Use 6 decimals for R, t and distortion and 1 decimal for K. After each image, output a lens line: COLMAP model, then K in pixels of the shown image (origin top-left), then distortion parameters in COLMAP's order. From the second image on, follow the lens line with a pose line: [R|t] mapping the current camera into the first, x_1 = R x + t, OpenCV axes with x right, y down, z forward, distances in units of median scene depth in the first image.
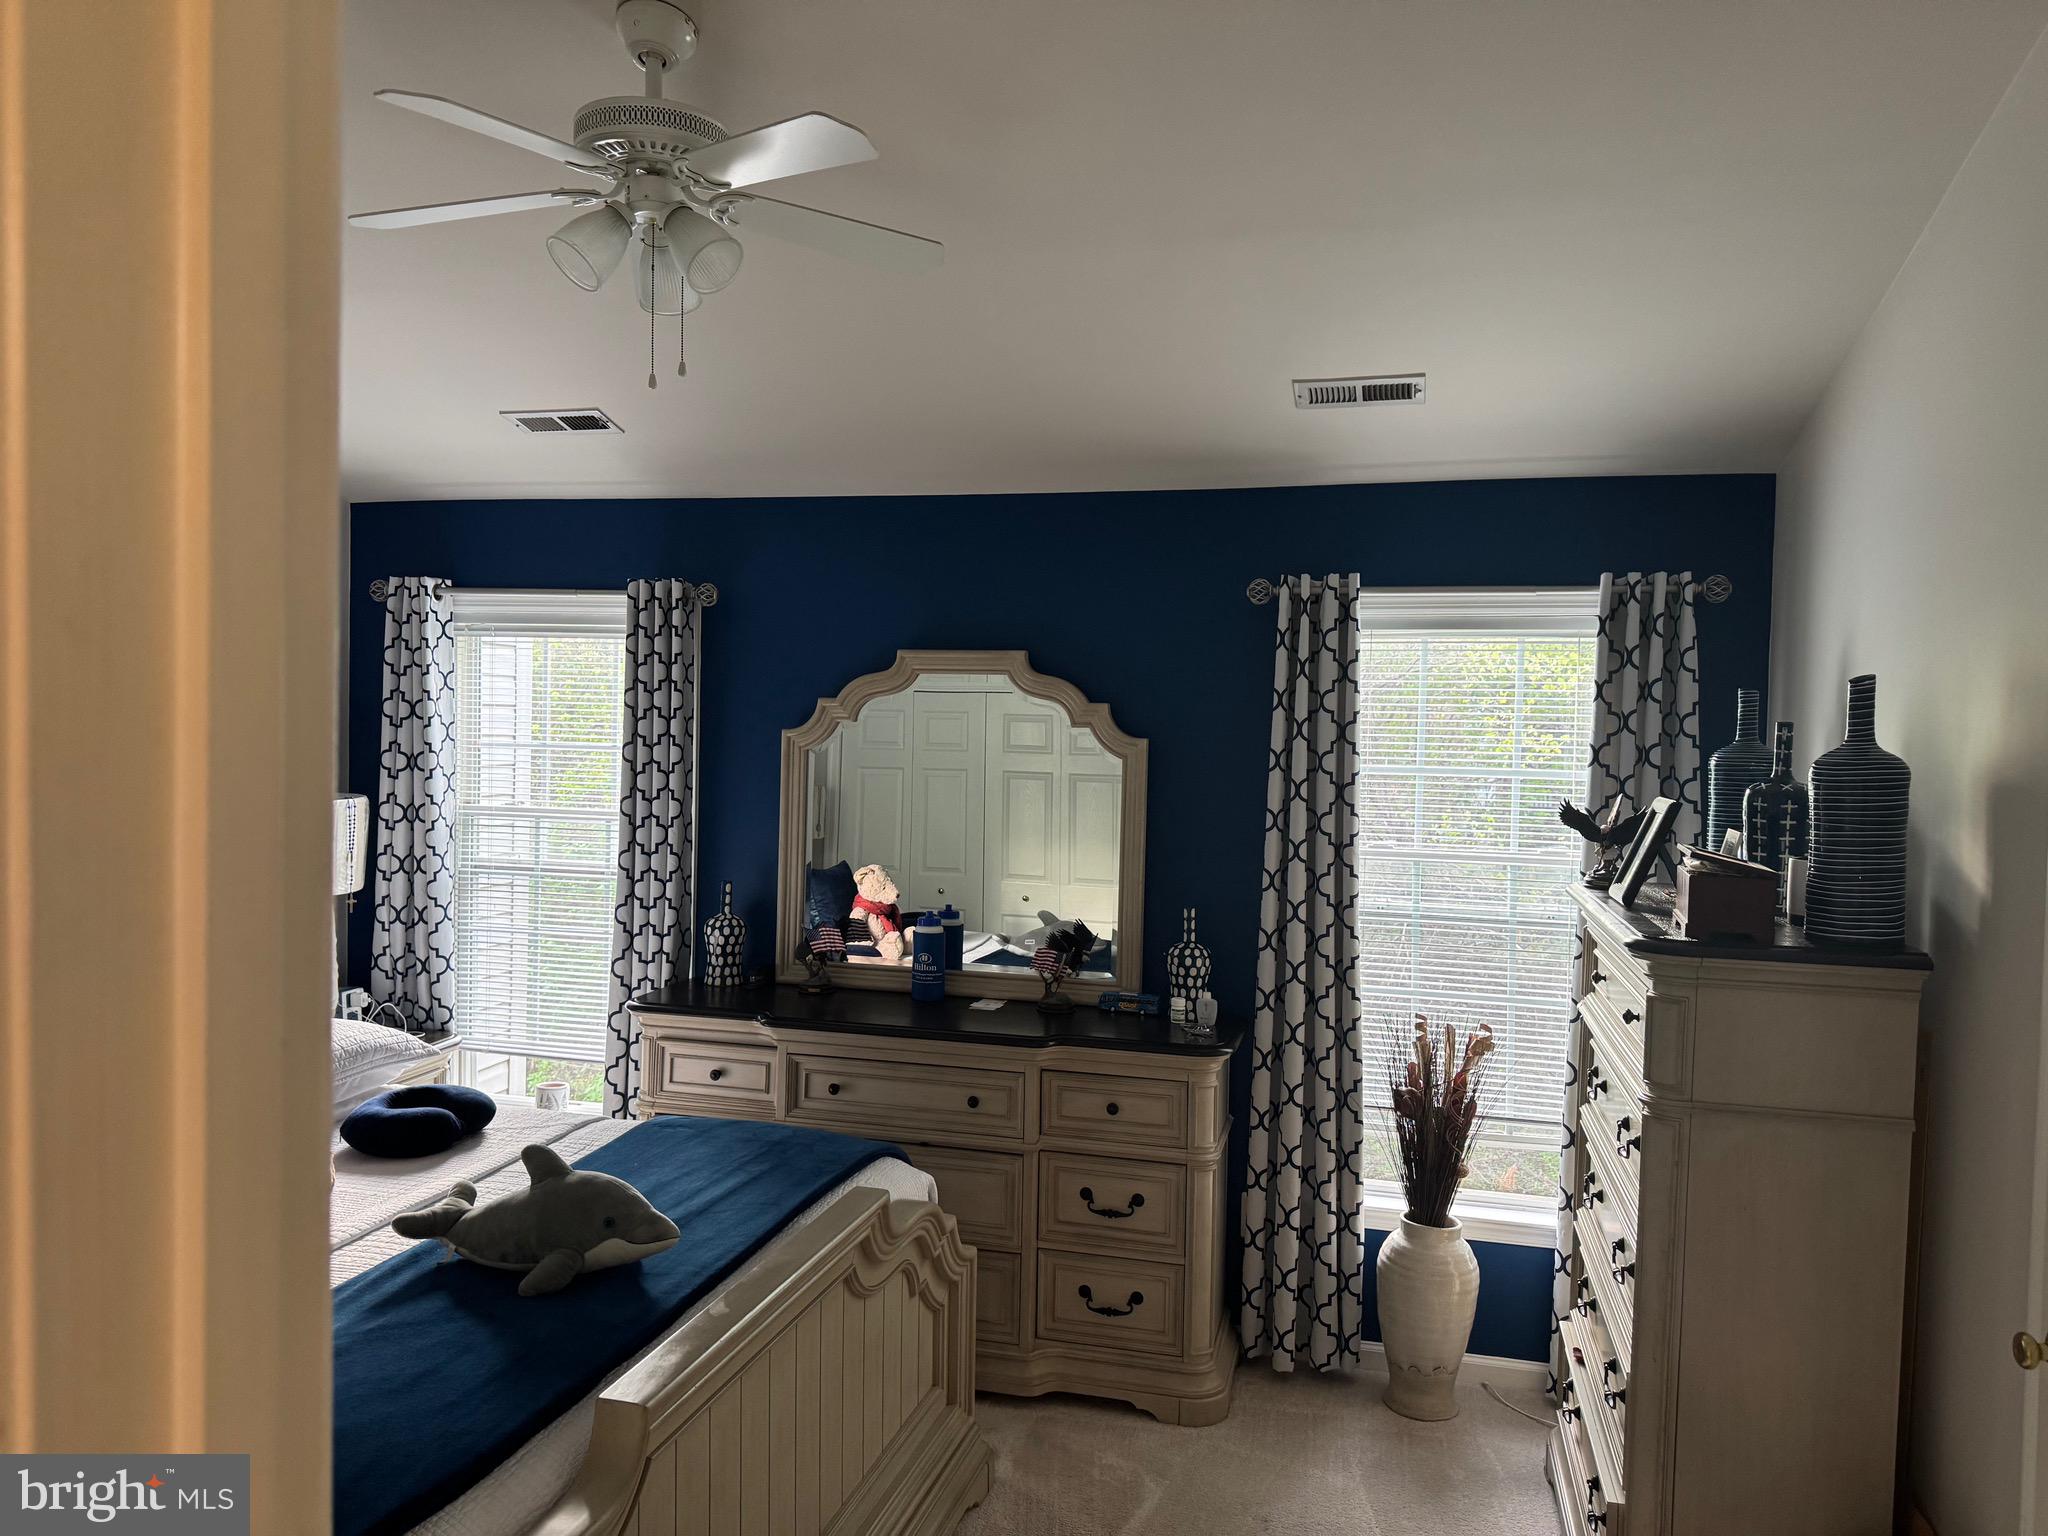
lens RADIAL K [[1421.6, 0, 1028.8], [0, 1421.6, 767.0], [0, 0, 1]] dist [0.132219, -0.209745]
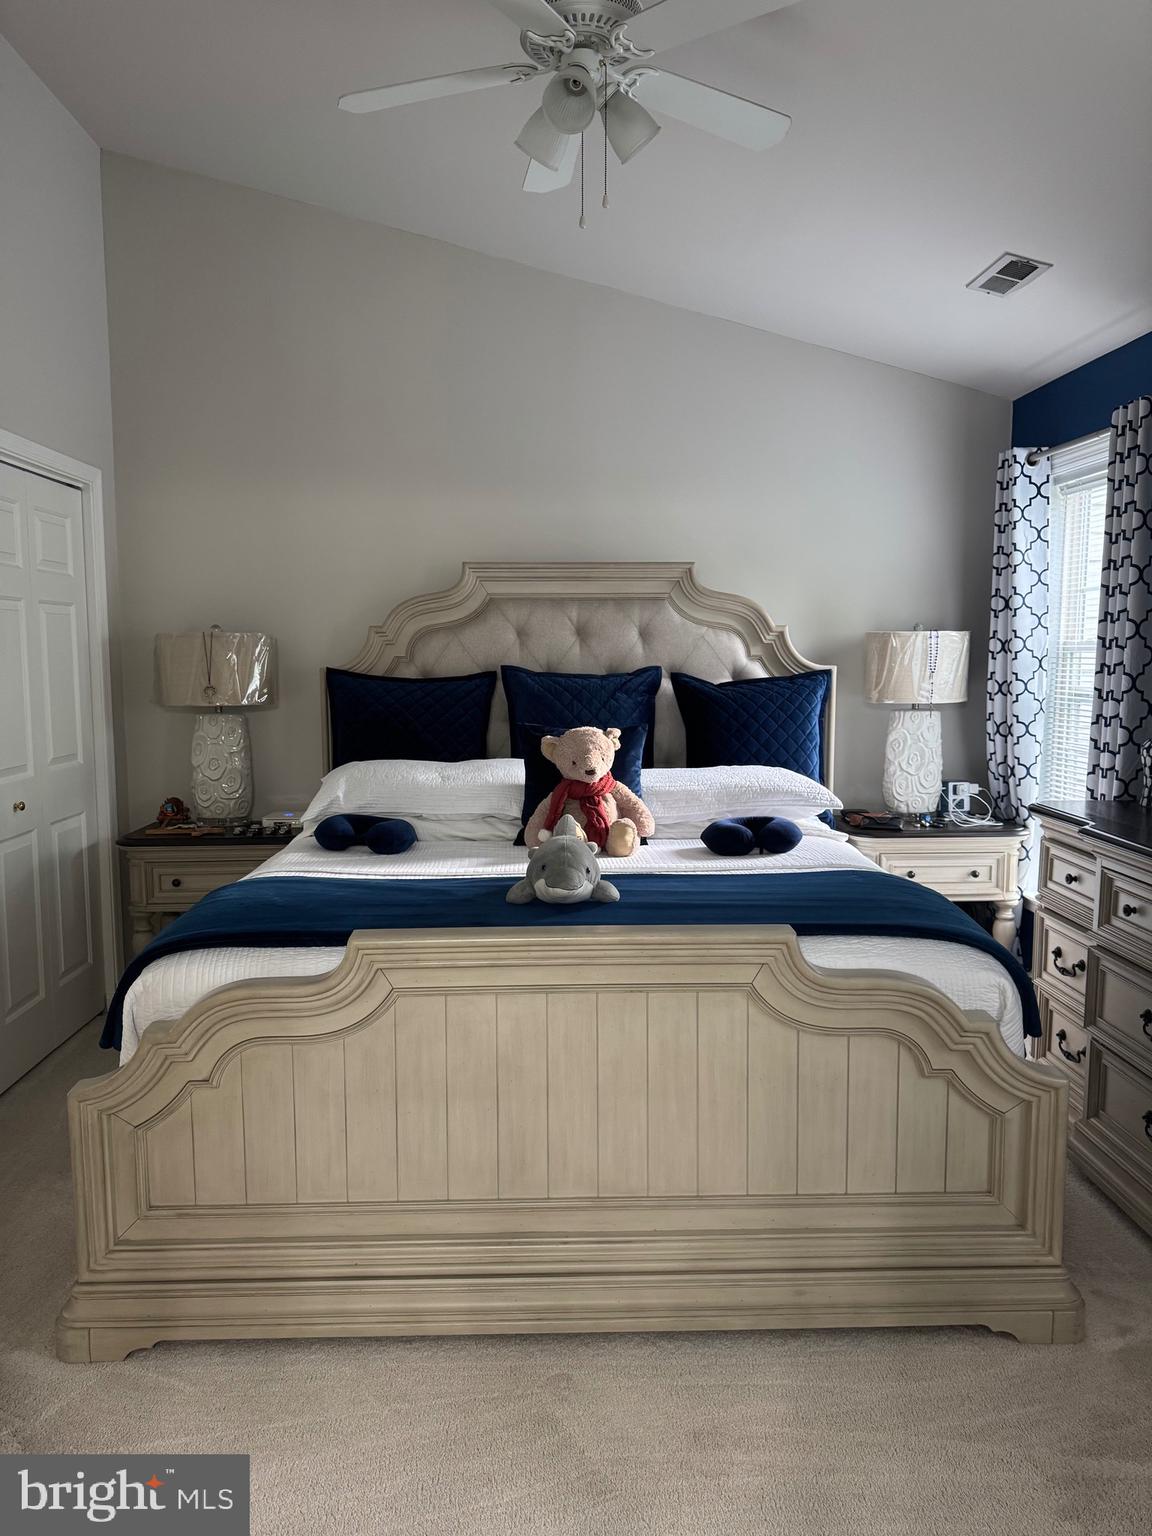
lens RADIAL K [[1066.2, 0, 570.3], [0, 1066.2, 770.2], [0, 0, 1]] dist [0.132219, -0.209745]
pose [[0.302675, 0.085697, -0.949233, 0.349581], [-0.018722, 0.996292, 0.083975, 0.066605], [0.952910, -0.007646, 0.303157, 0.363103]]
